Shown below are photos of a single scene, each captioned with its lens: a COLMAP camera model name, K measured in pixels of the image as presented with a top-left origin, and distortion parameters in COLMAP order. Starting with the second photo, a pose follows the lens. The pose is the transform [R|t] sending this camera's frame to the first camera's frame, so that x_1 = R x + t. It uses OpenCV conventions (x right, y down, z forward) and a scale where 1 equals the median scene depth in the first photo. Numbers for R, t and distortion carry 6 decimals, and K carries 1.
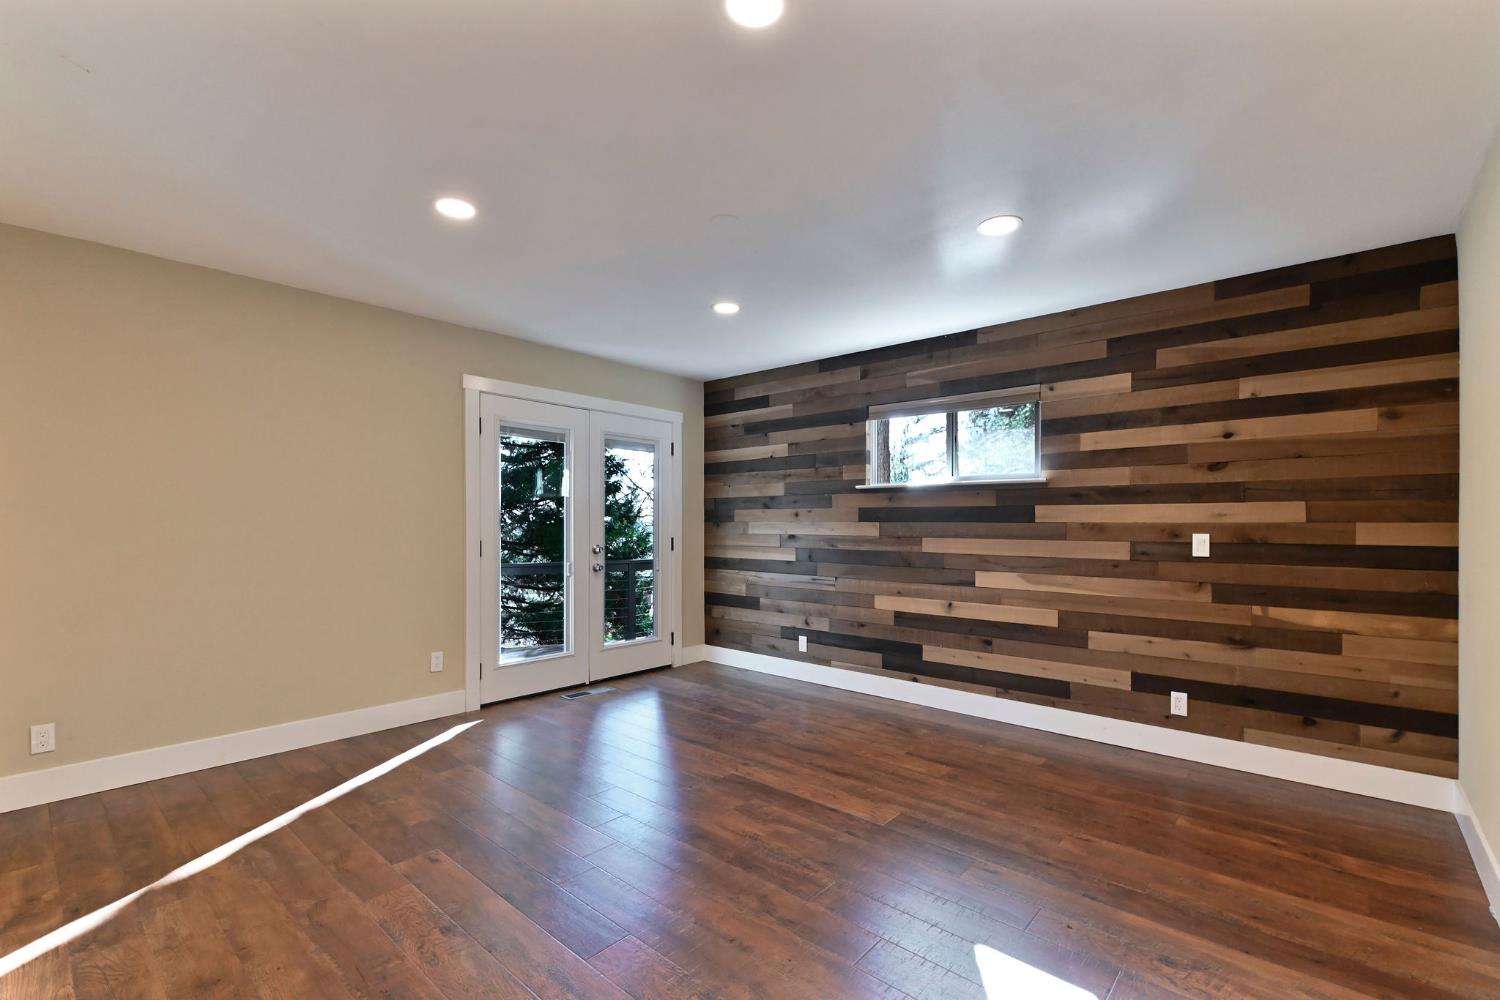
lens RADIAL K [[651.7, 0, 762.2], [0, 651.7, 515.9], [0, 0, 1]] dist [0.004637, -0.000073]
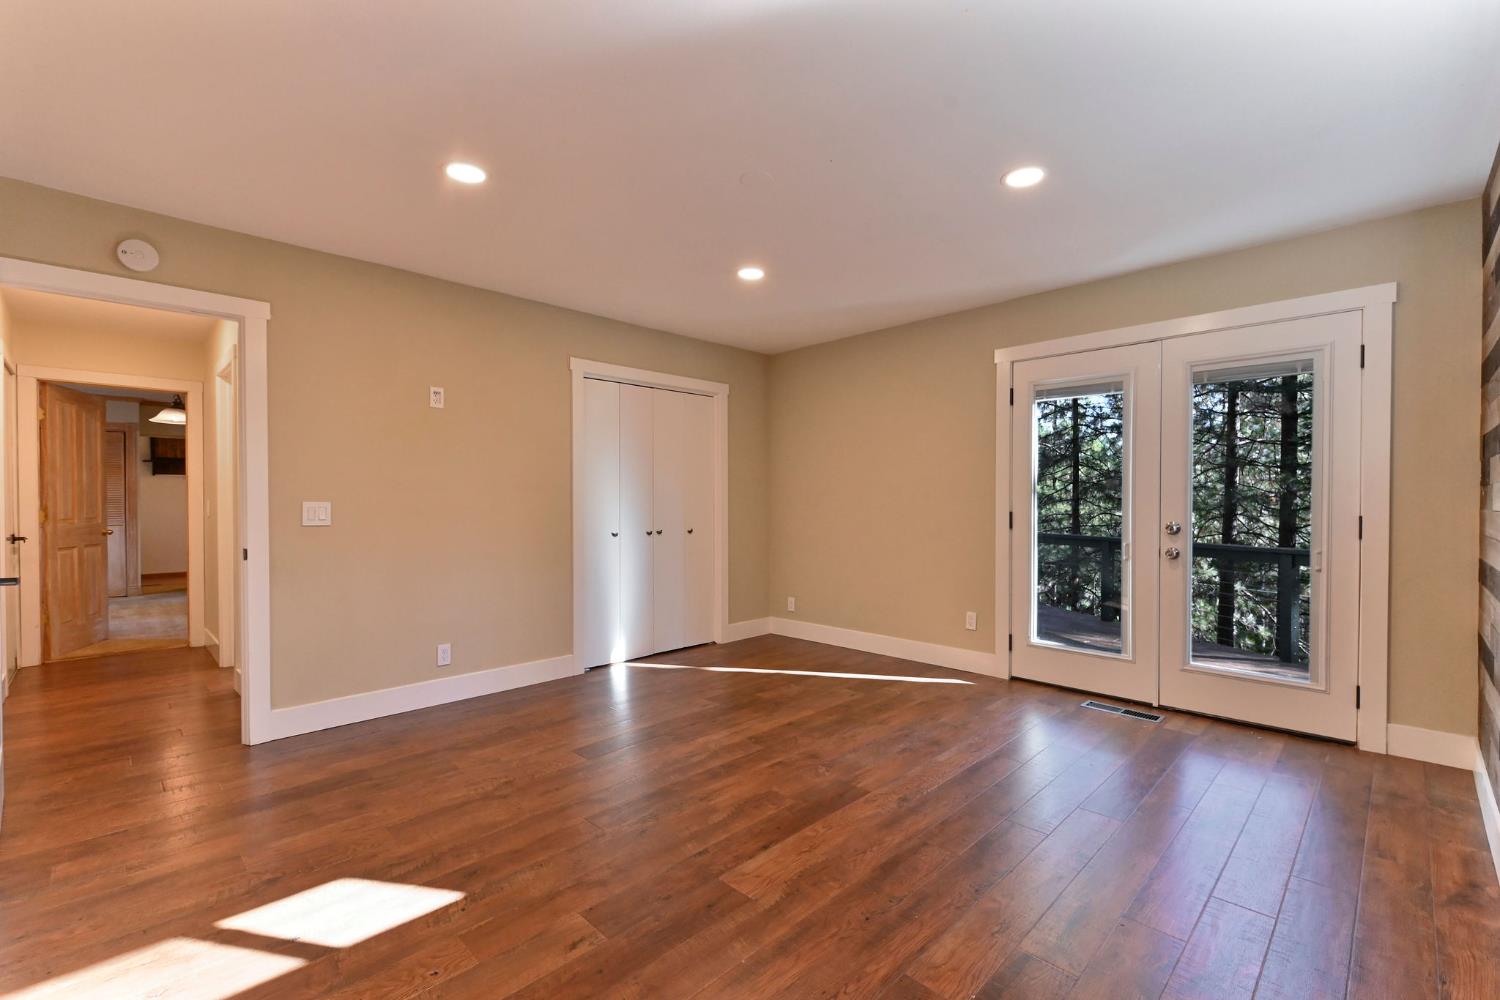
lens RADIAL K [[651.7, 0, 757.9], [0, 651.7, 499.8], [0, 0, 1]] dist [0.004637, -0.000073]
pose [[-0.064762, -0.002592, -0.997897, 0.773700], [0.013152, 0.999908, -0.003451, 0.024145], [0.997814, -0.013348, -0.064721, 0.894602]]
